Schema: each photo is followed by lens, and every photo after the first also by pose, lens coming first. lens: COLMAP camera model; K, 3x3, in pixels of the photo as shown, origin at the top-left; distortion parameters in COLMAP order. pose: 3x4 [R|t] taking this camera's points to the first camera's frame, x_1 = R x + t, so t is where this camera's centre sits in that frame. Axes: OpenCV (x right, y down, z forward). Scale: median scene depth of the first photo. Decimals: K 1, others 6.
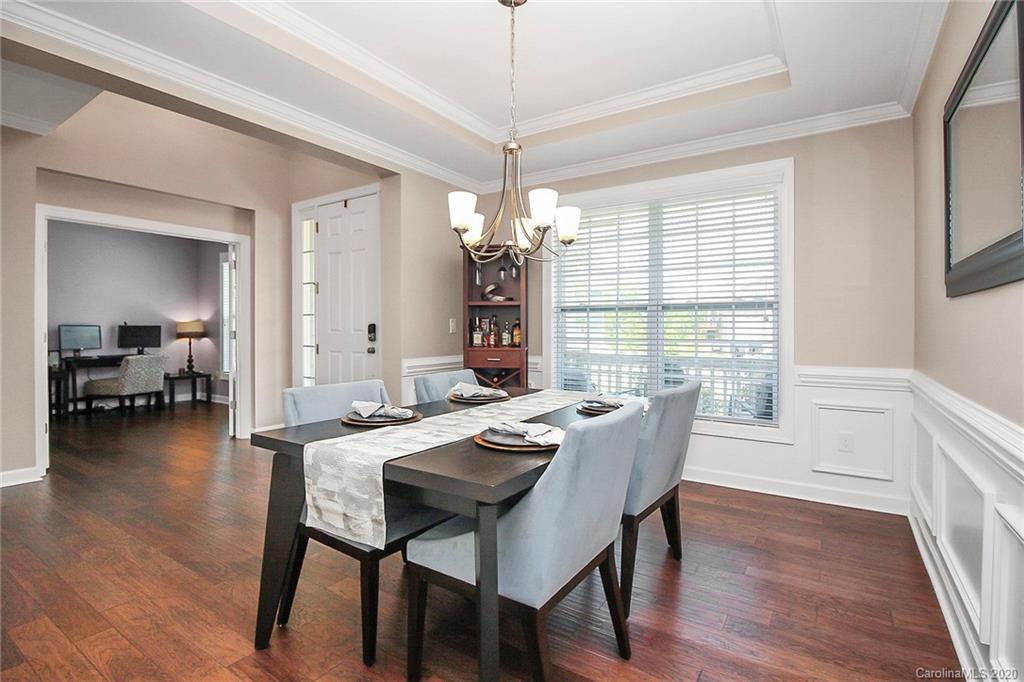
lens RADIAL K [[484.6, 0, 511.0], [0, 484.6, 333.0], [0, 0, 1]] dist [-0.004552, -0.002995]
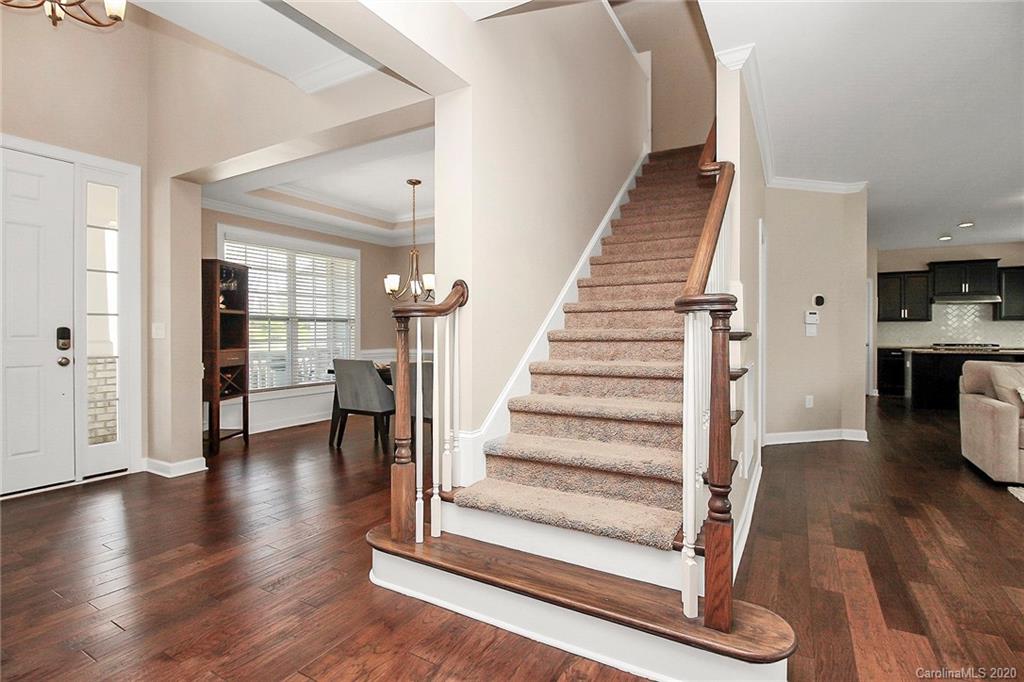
lens RADIAL K [[484.6, 0, 514.7], [0, 484.6, 333.8], [0, 0, 1]] dist [-0.004552, -0.002995]
pose [[-0.061240, -0.000861, 0.998123, -1.329346], [0.013750, 0.999904, 0.001706, 0.000060], [-0.998028, 0.013828, -0.061223, 0.410784]]
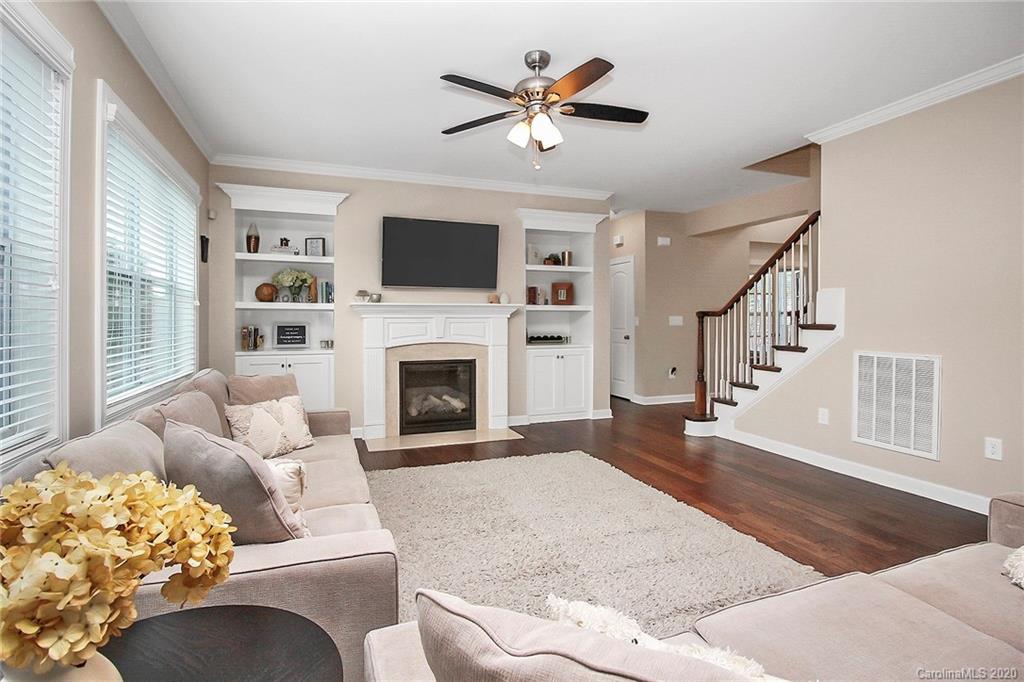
lens RADIAL K [[484.6, 0, 499.4], [0, 484.6, 324.7], [0, 0, 1]] dist [-0.004552, -0.002995]
pose [[0.814618, 0.008527, -0.579936, -0.607939], [-0.008395, 0.999961, 0.002911, 0.006961], [0.579938, 0.002497, 0.814657, -1.167115]]
